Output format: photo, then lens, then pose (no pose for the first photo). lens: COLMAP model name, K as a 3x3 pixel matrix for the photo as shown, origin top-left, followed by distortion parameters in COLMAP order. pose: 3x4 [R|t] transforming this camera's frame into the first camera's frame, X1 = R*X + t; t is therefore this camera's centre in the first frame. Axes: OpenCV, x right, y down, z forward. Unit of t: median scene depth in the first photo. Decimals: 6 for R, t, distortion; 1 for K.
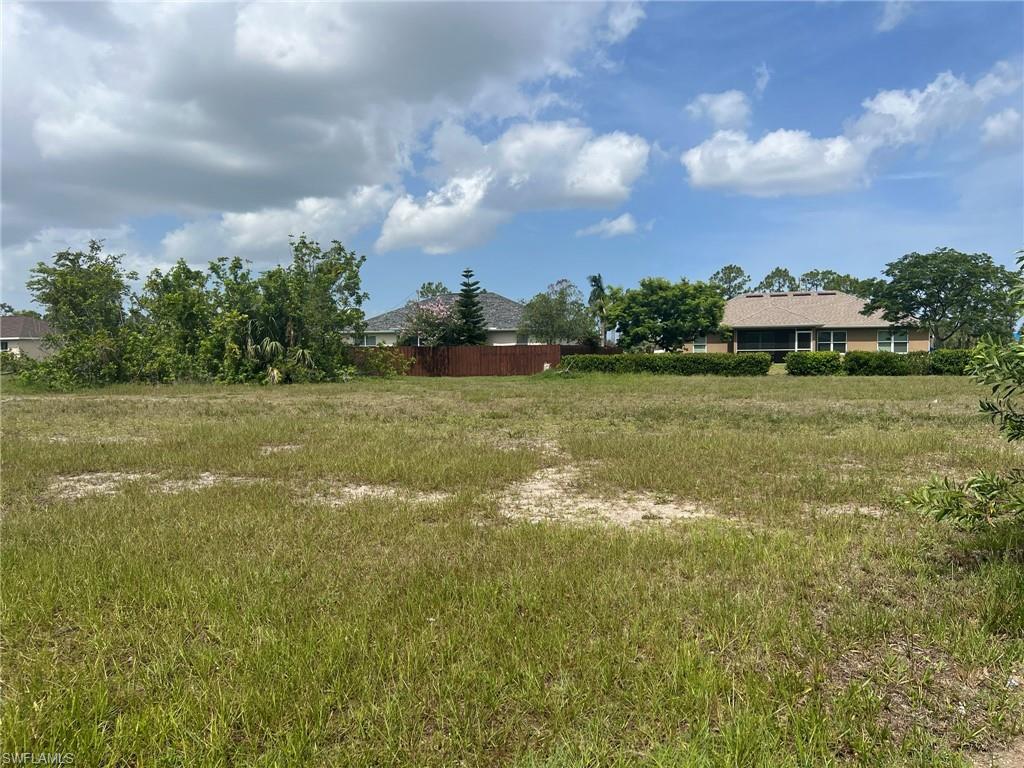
lens RADIAL K [[770.5, 0, 520.6], [0, 770.5, 389.5], [0, 0, 1]] dist [0.058035, -0.000999]
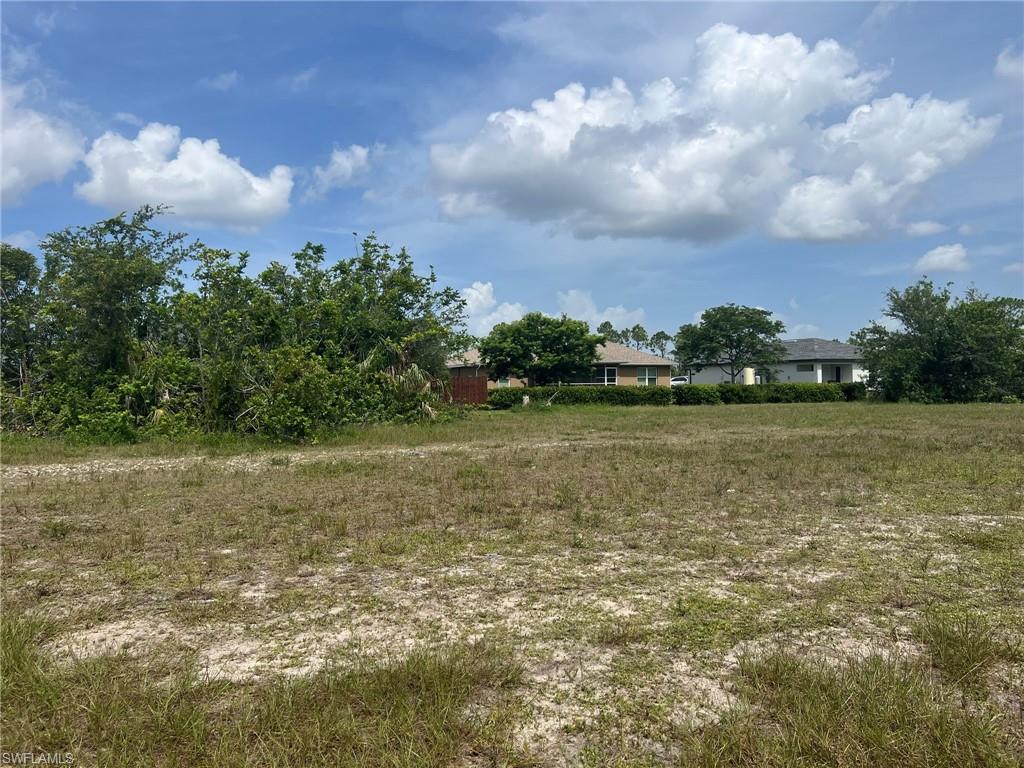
lens RADIAL K [[768.9, 0, 505.3], [0, 768.9, 369.1], [0, 0, 1]] dist [0.084204, -0.100019]
pose [[0.780796, 0.013602, 0.624638, -0.488386], [0.034014, 0.997355, -0.064235, -0.006138], [-0.623860, 0.071400, 0.778268, 0.239987]]
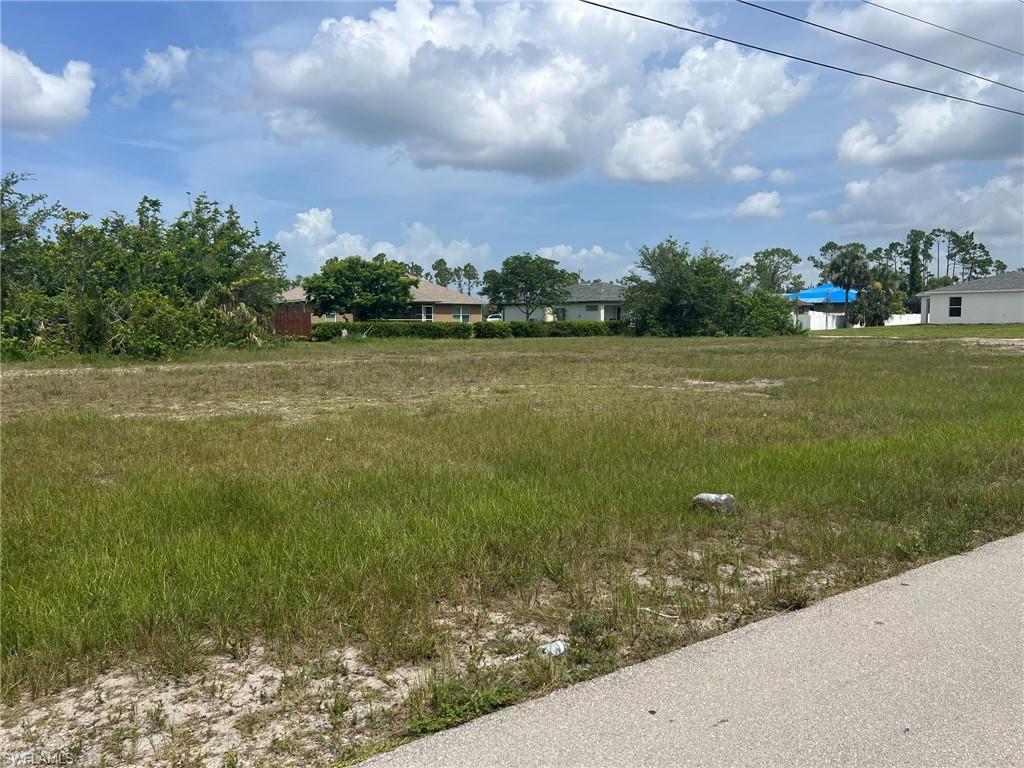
lens RADIAL K [[768.9, 0, 516.1], [0, 768.9, 388.8], [0, 0, 1]] dist [0.084204, -0.100019]
pose [[0.628402, -0.062048, 0.775410, -0.585698], [0.033574, 0.998048, 0.052655, 0.001138], [-0.777164, -0.007055, 0.629259, 0.080632]]
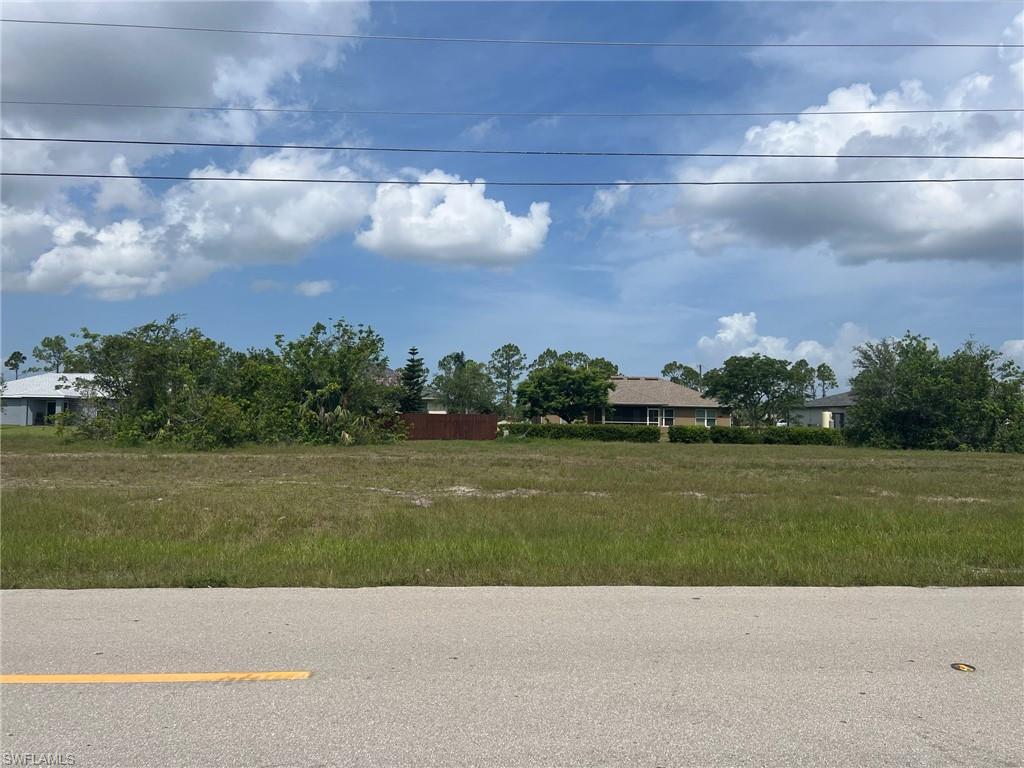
lens RADIAL K [[768.9, 0, 511.5], [0, 768.9, 385.0], [0, 0, 1]] dist [0.084204, -0.100019]
pose [[0.935837, 0.037635, 0.350418, -0.328997], [-0.006019, 0.995844, -0.090880, 0.004334], [-0.352381, 0.082940, 0.932174, -0.123505]]
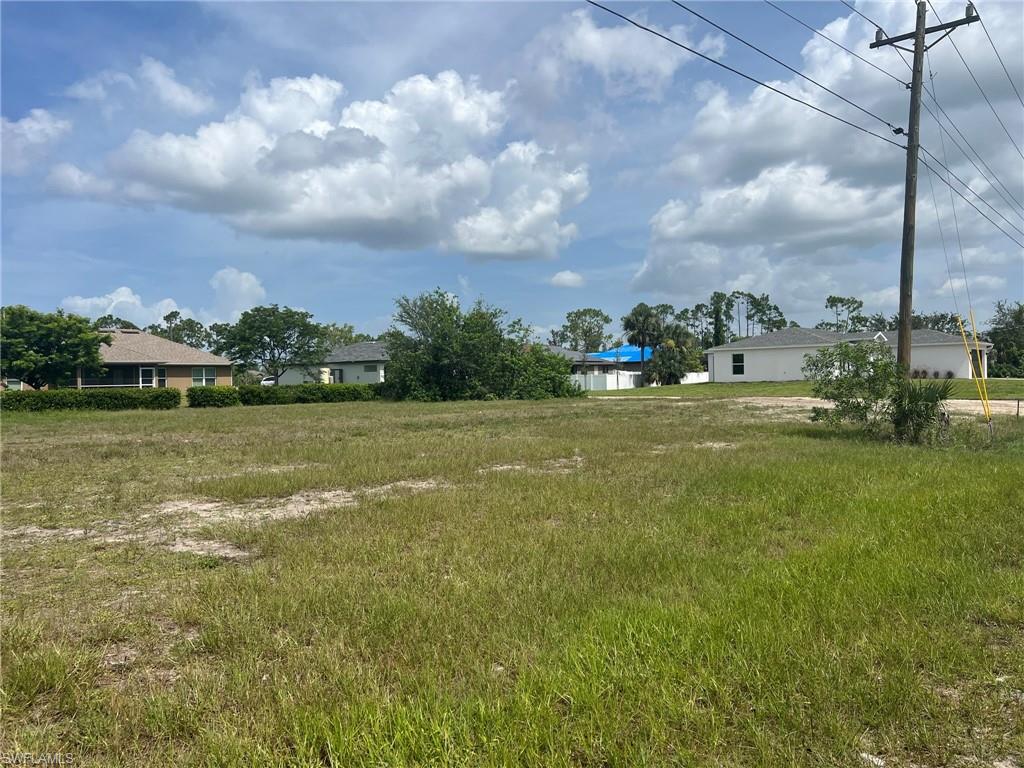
lens RADIAL K [[768.9, 0, 511.0], [0, 768.9, 379.3], [0, 0, 1]] dist [0.084204, -0.100019]
pose [[0.469017, 0.000858, 0.883189, -0.361042], [0.054089, 0.998095, -0.029694, -0.001441], [-0.881531, 0.061698, 0.468077, 0.077095]]
